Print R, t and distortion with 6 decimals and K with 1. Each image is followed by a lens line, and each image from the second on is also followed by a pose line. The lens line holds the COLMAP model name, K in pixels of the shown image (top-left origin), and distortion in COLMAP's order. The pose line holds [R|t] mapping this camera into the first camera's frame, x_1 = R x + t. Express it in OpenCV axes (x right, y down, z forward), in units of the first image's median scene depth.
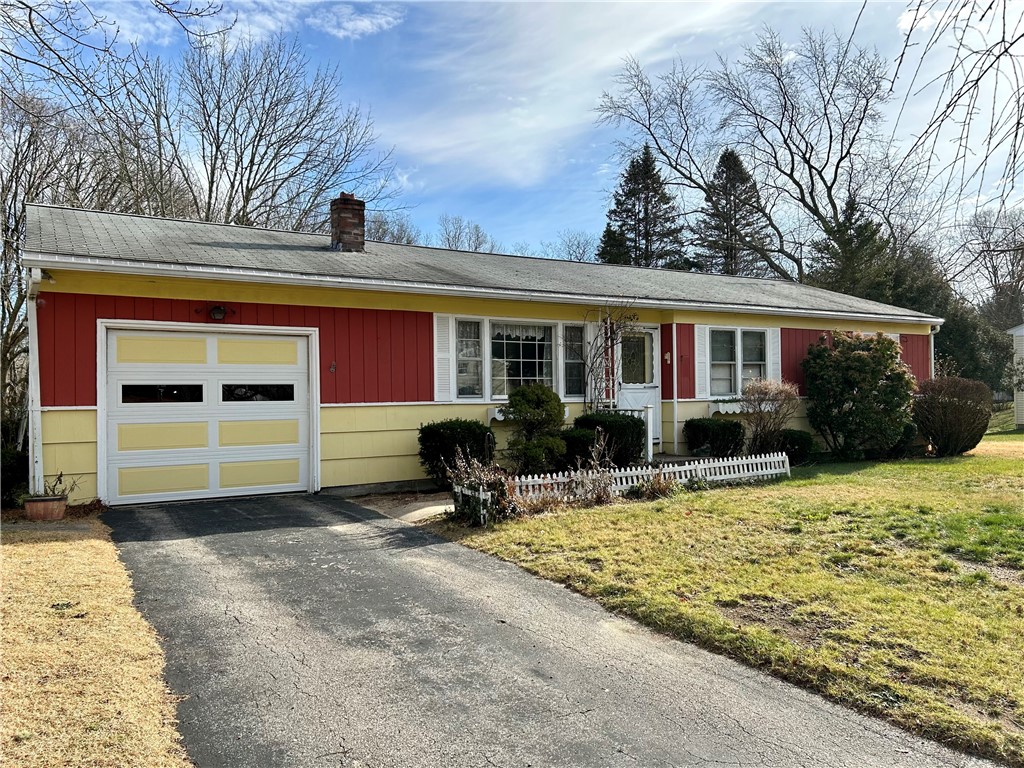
lens RADIAL K [[756.1, 0, 512.0], [0, 756.1, 384.0], [0, 0, 1]] dist [0.054995, -0.000530]
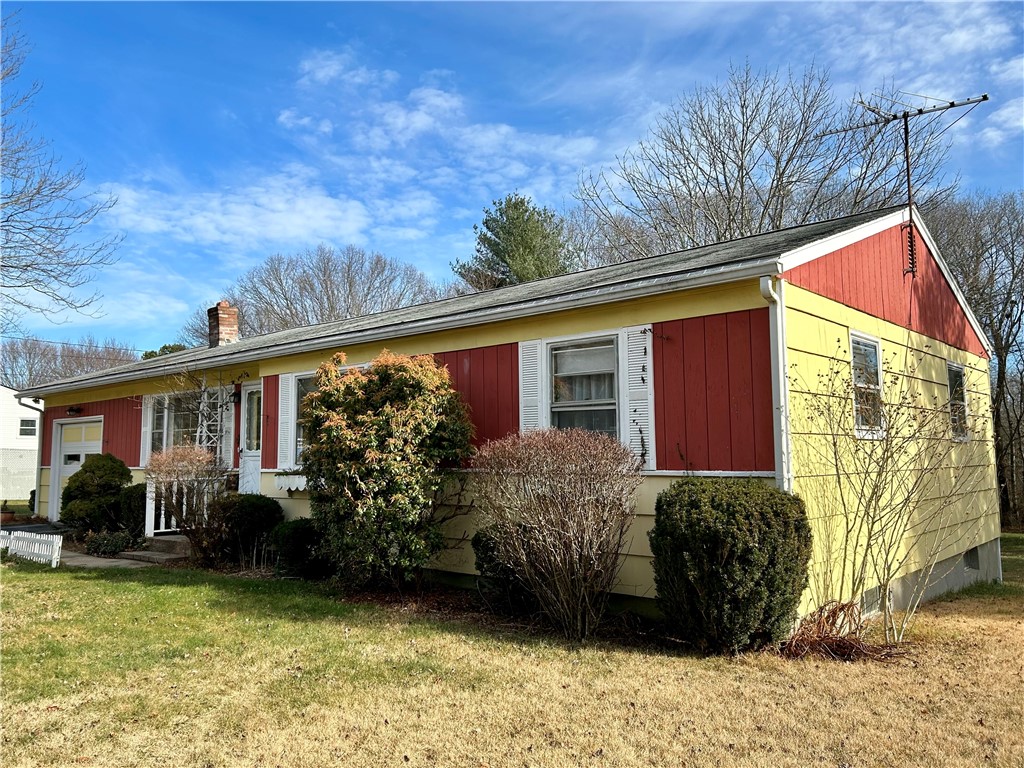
lens RADIAL K [[756.1, 0, 512.0], [0, 756.1, 384.0], [0, 0, 1]] dist [0.054995, -0.000530]
pose [[0.290362, -0.088538, -0.952812, 1.326511], [0.007079, 0.995882, -0.090383, 0.005444], [0.956891, 0.019499, 0.289793, 1.243400]]
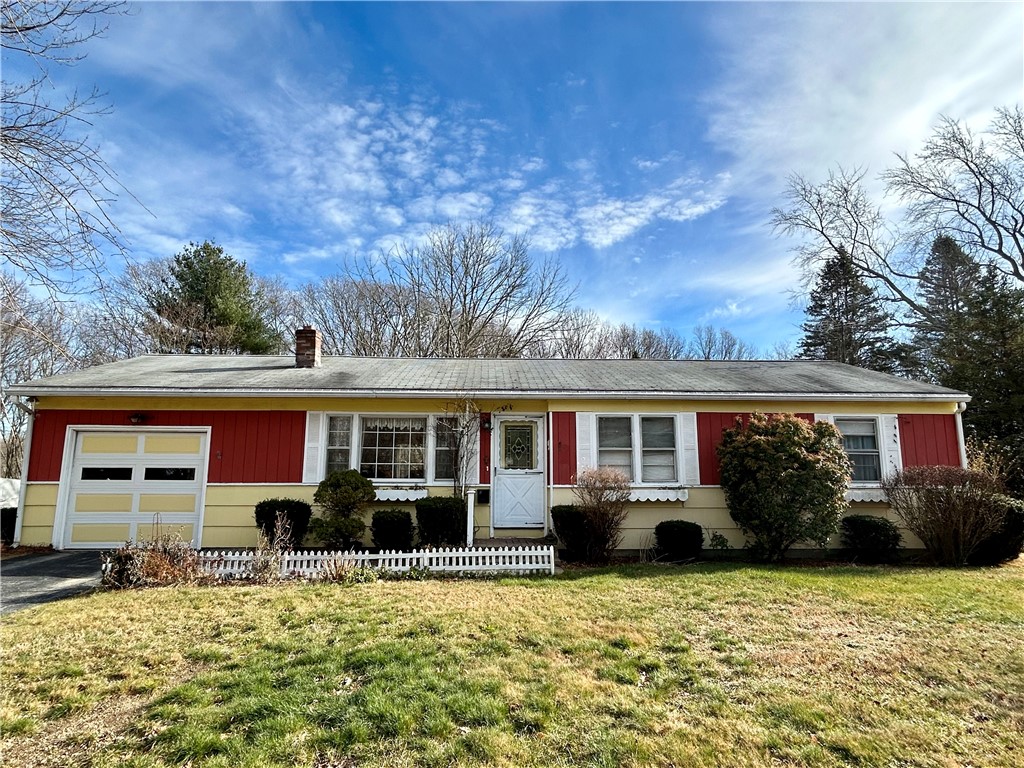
lens RADIAL K [[594.8, 0, 512.0], [0, 594.8, 384.0], [0, 0, 1]] dist [-0.009445, -0.001325]
pose [[0.874760, -0.057568, -0.481124, 0.686360], [-0.006216, 0.991503, -0.129939, -0.013842], [0.484516, 0.116656, 0.866969, 0.319101]]
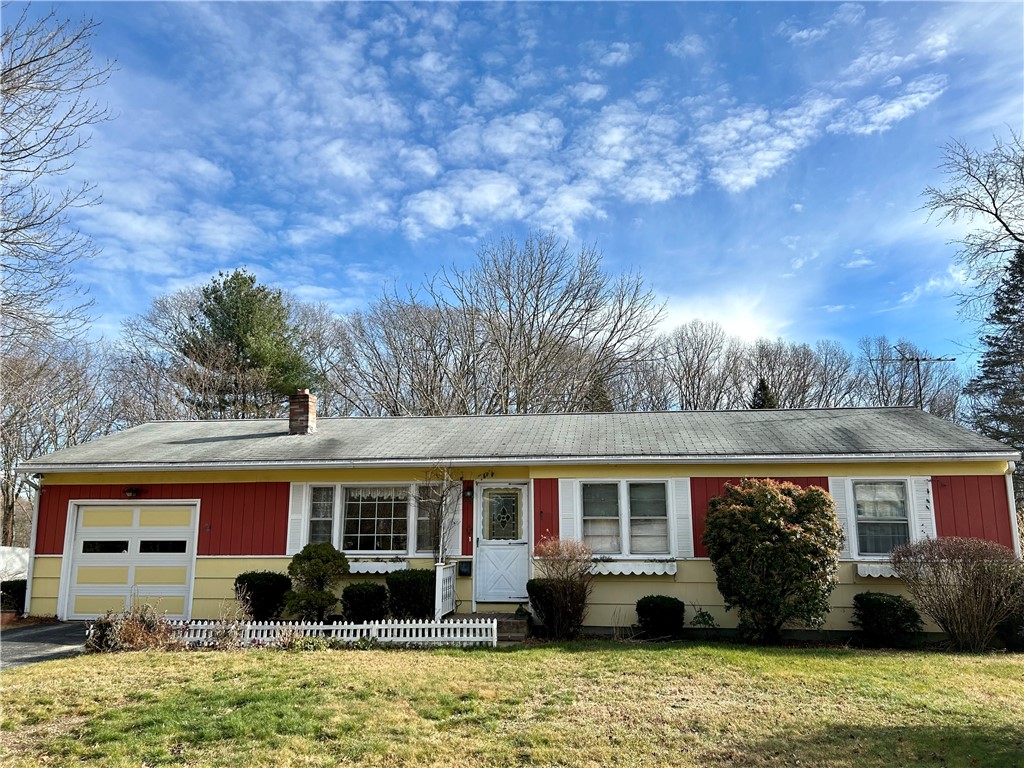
lens RADIAL K [[781.0, 0, 518.9], [0, 781.0, 399.4], [0, 0, 1]] dist [0.059089, -0.092979]
pose [[0.786546, -0.094104, -0.610320, 1.017226], [0.000420, 0.988402, -0.151859, -0.033987], [0.617532, 0.119187, 0.777463, 0.222903]]
